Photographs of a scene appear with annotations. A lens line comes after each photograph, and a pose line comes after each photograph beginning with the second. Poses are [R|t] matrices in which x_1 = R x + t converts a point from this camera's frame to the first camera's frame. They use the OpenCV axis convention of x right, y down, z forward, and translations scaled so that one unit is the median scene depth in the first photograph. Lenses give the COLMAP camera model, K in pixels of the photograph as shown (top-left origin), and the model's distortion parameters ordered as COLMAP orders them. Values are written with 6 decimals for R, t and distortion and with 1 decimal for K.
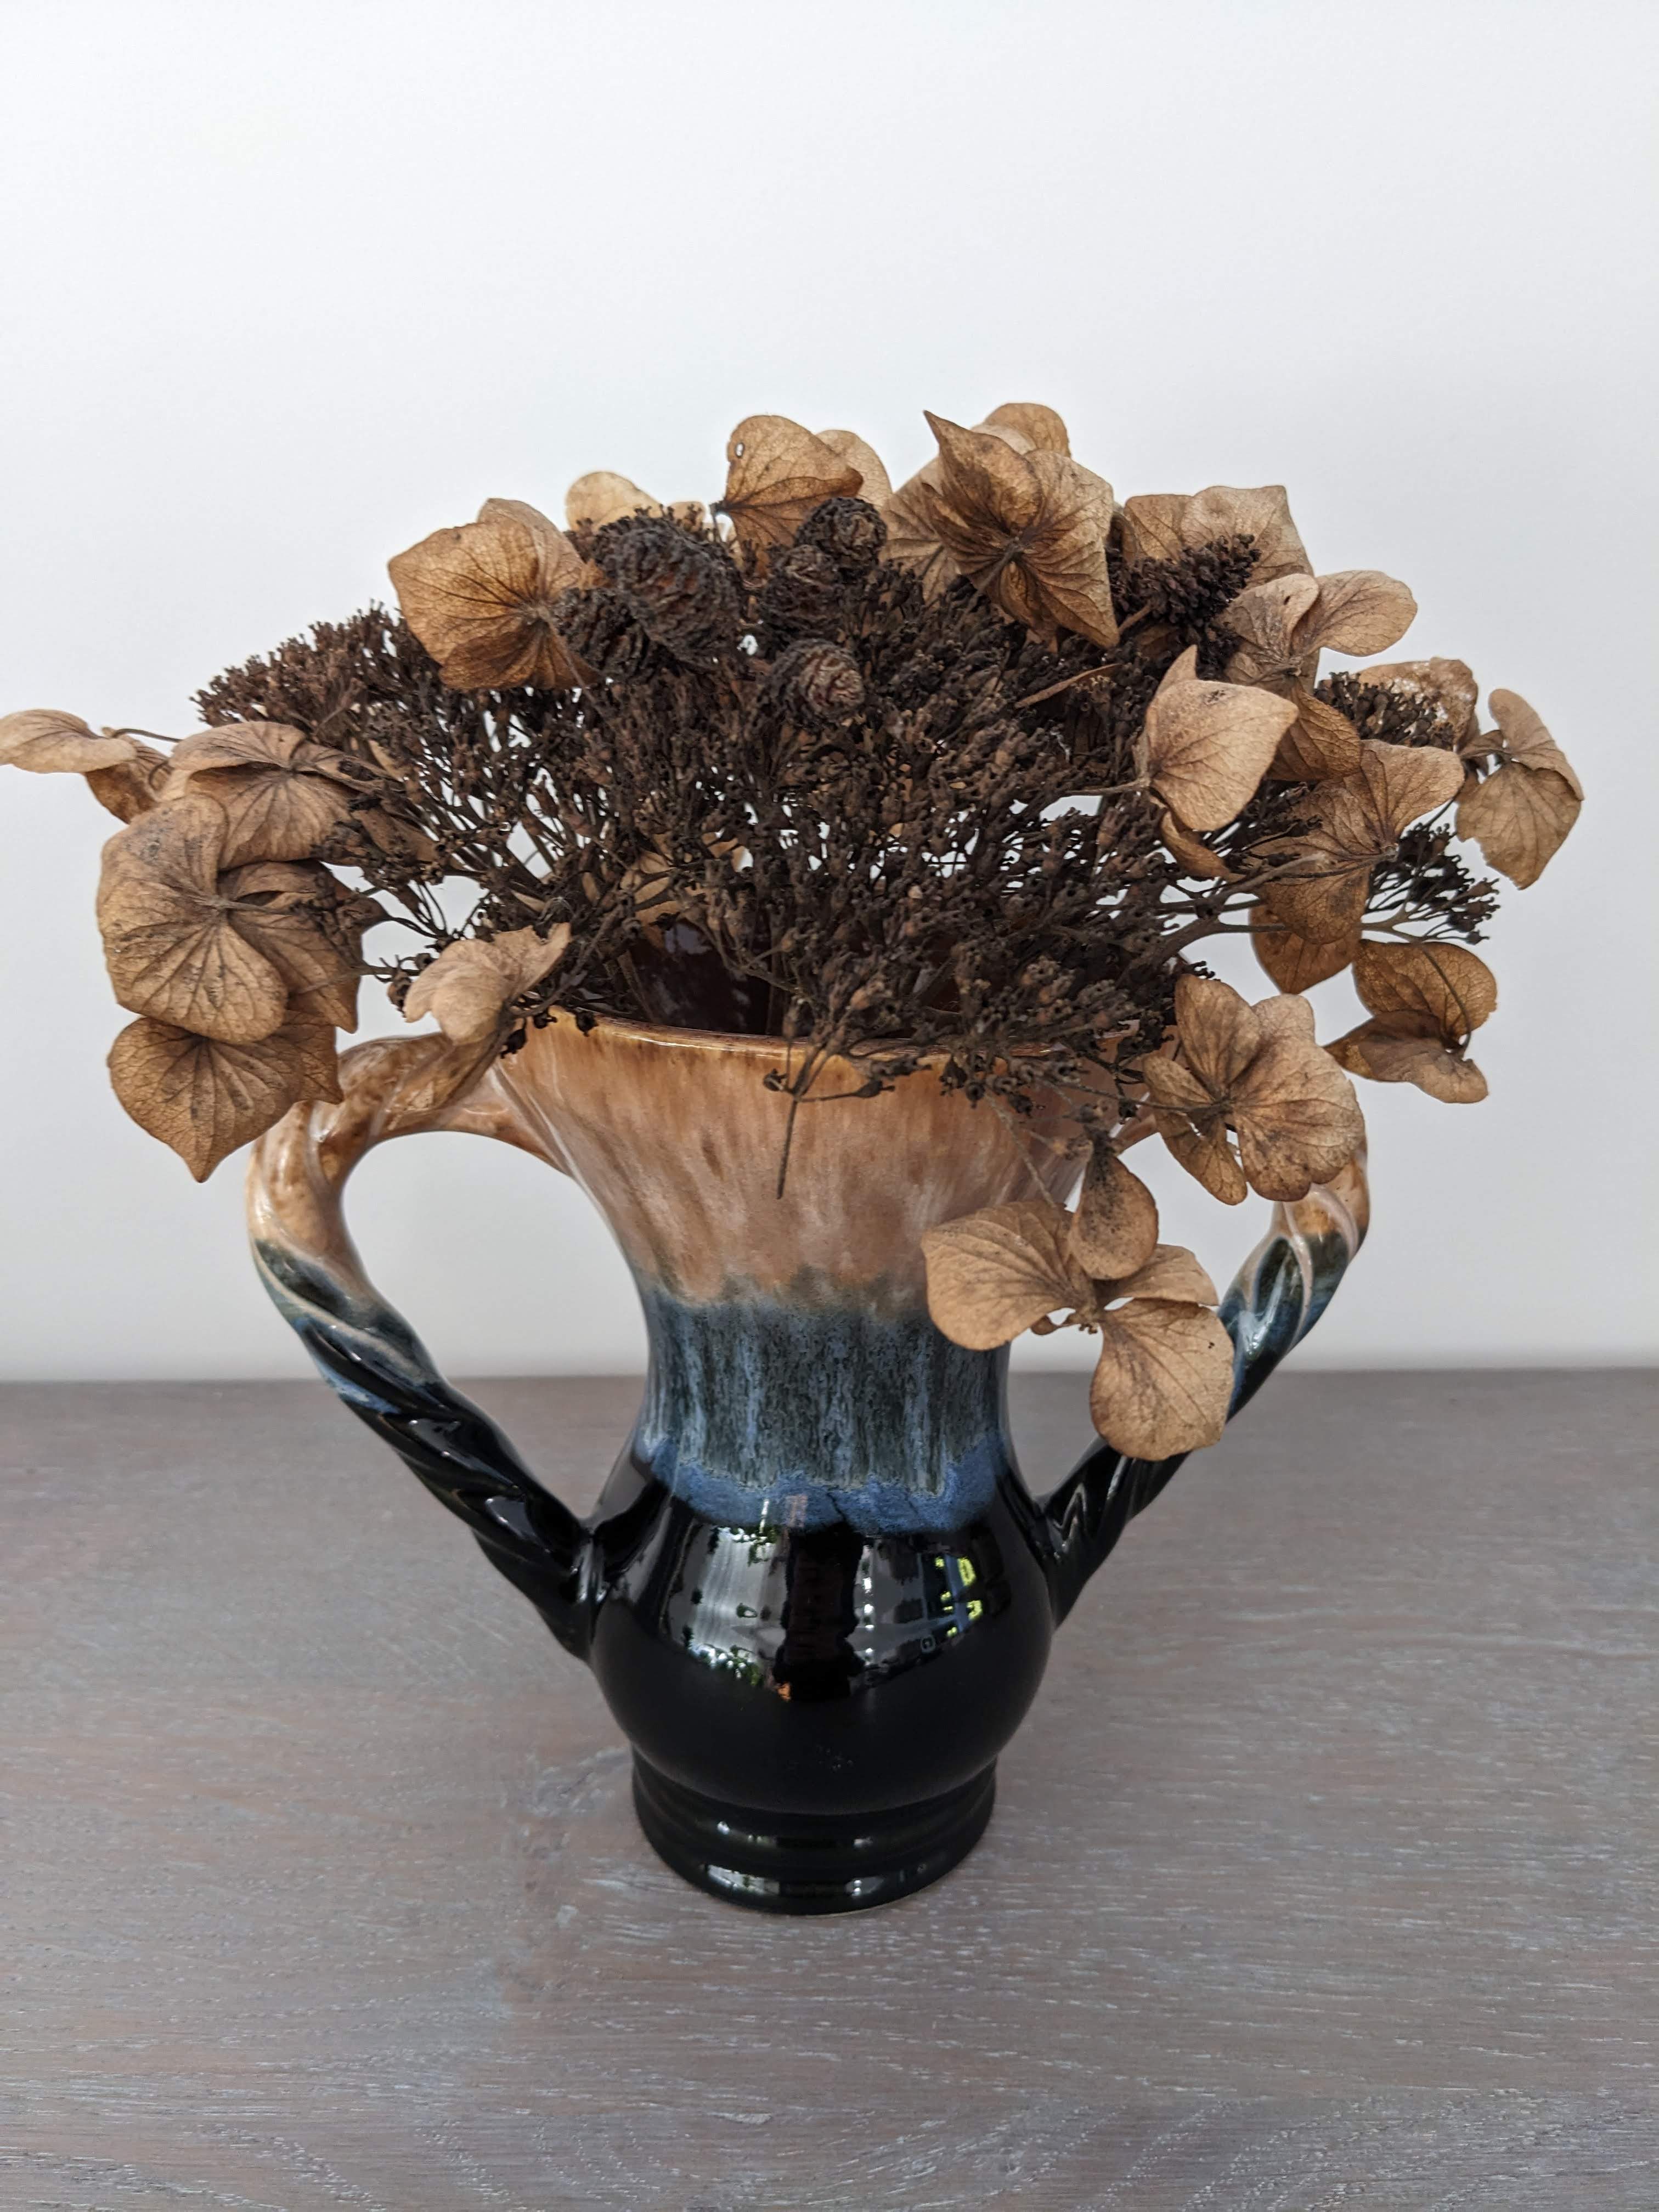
lens RADIAL K [[1890.2, 0, 814.5], [0, 1890.2, 1109.6], [0, 0, 1]] dist [0.064403, -0.277380]
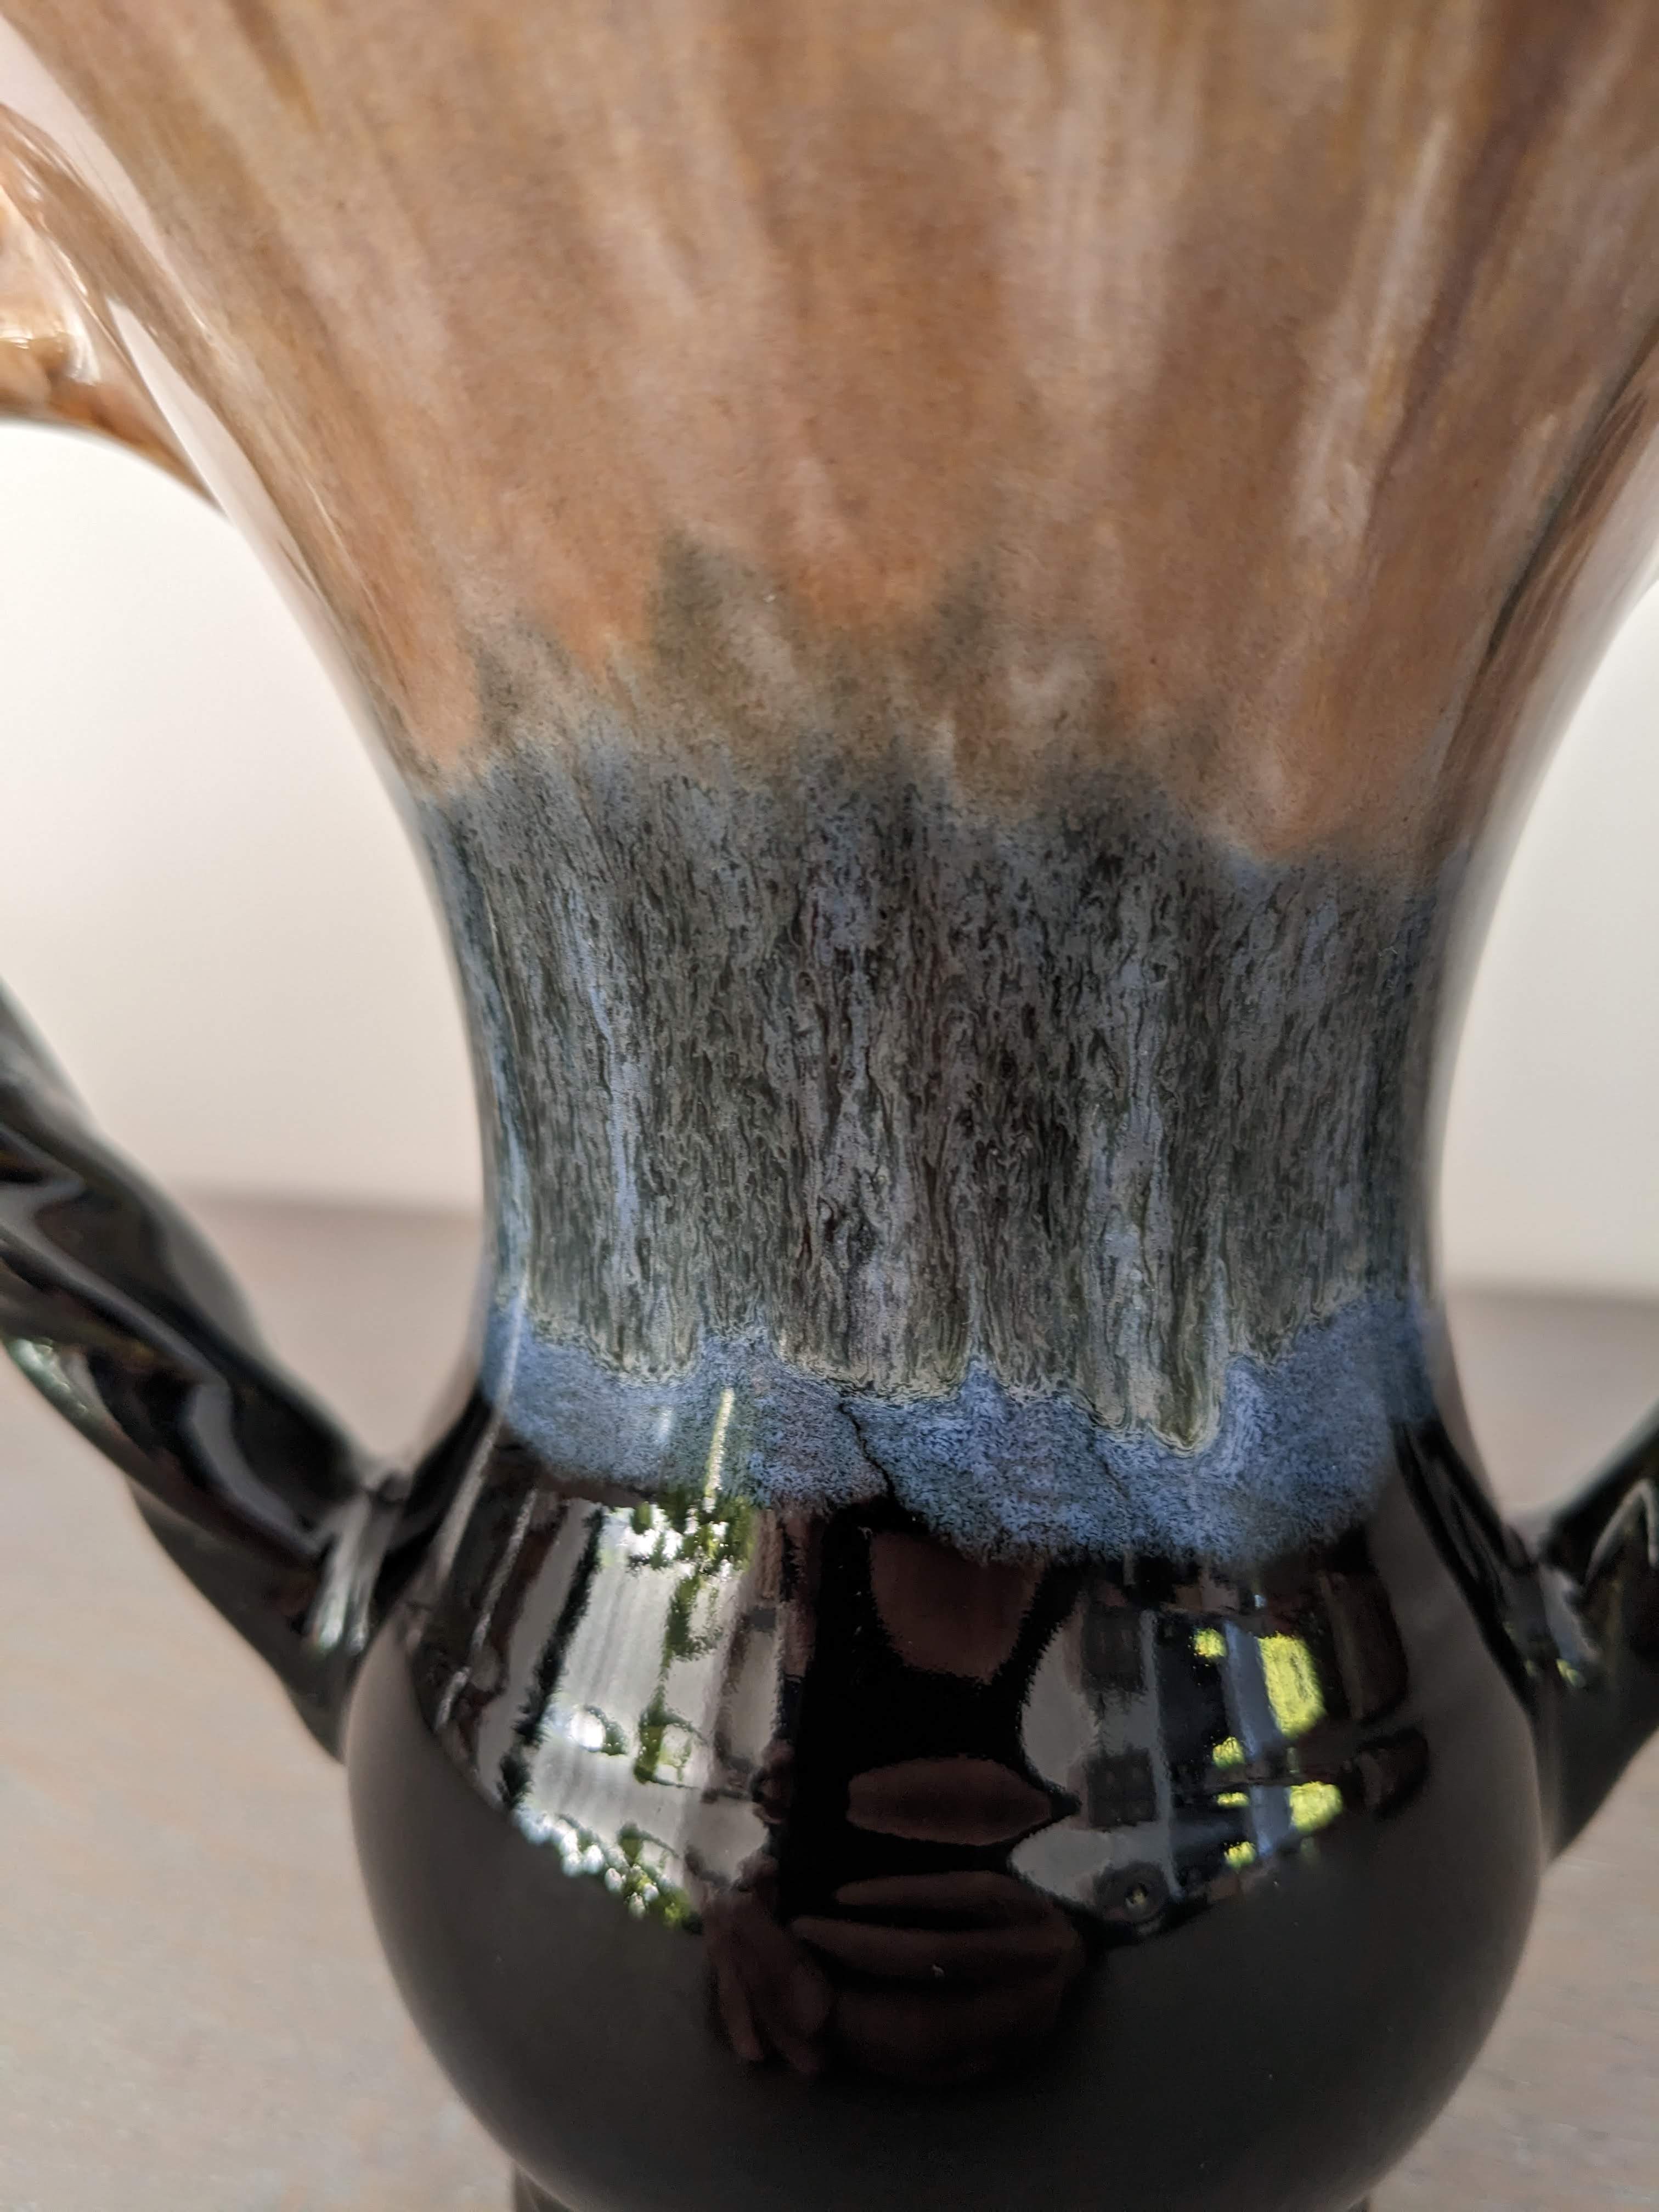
lens RADIAL K [[1890.2, 0, 814.5], [0, 1890.2, 1109.6], [0, 0, 1]] dist [0.064403, -0.277380]
pose [[0.967989, 0.041915, -0.247467, 0.081480], [-0.048167, 0.998654, -0.019260, 0.158641], [0.246327, 0.030563, 0.968705, 0.682790]]
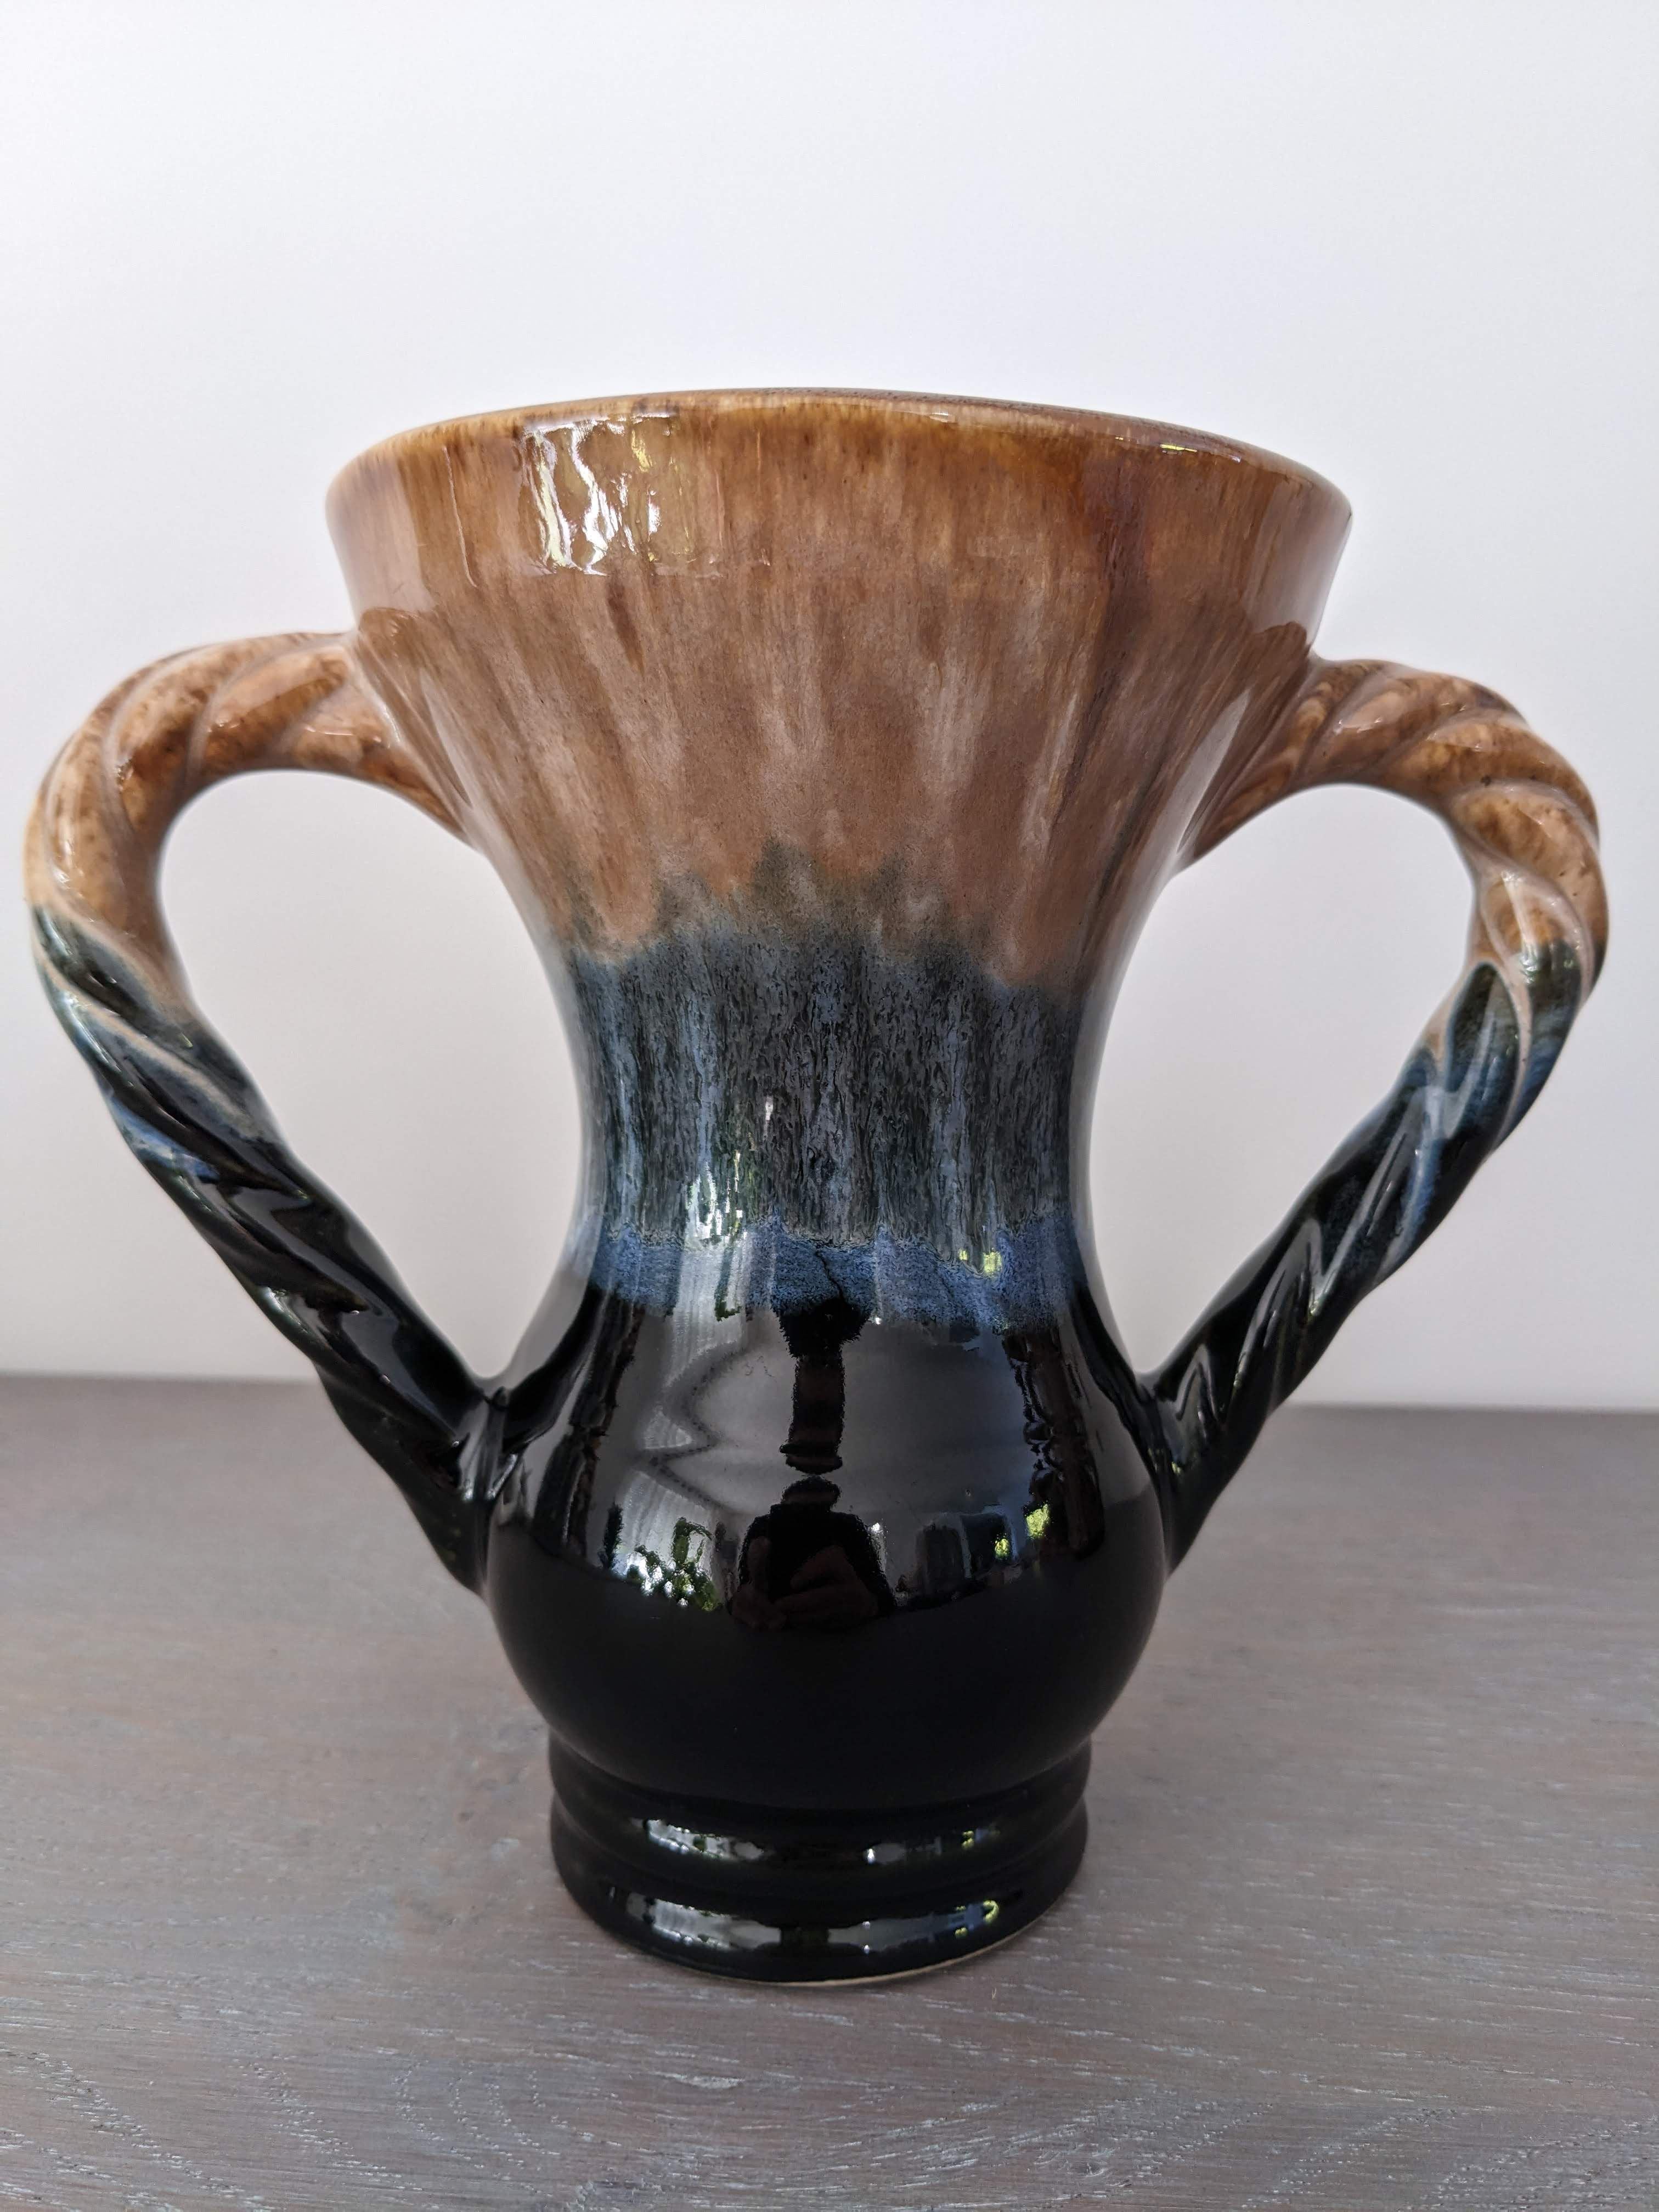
lens RADIAL K [[1890.2, 0, 814.5], [0, 1890.2, 1109.6], [0, 0, 1]] dist [0.064403, -0.277380]
pose [[0.998247, -0.000403, -0.059181, 0.045902], [-0.011583, 0.979306, -0.202052, 0.288535], [0.058037, 0.202383, 0.977585, 0.338851]]
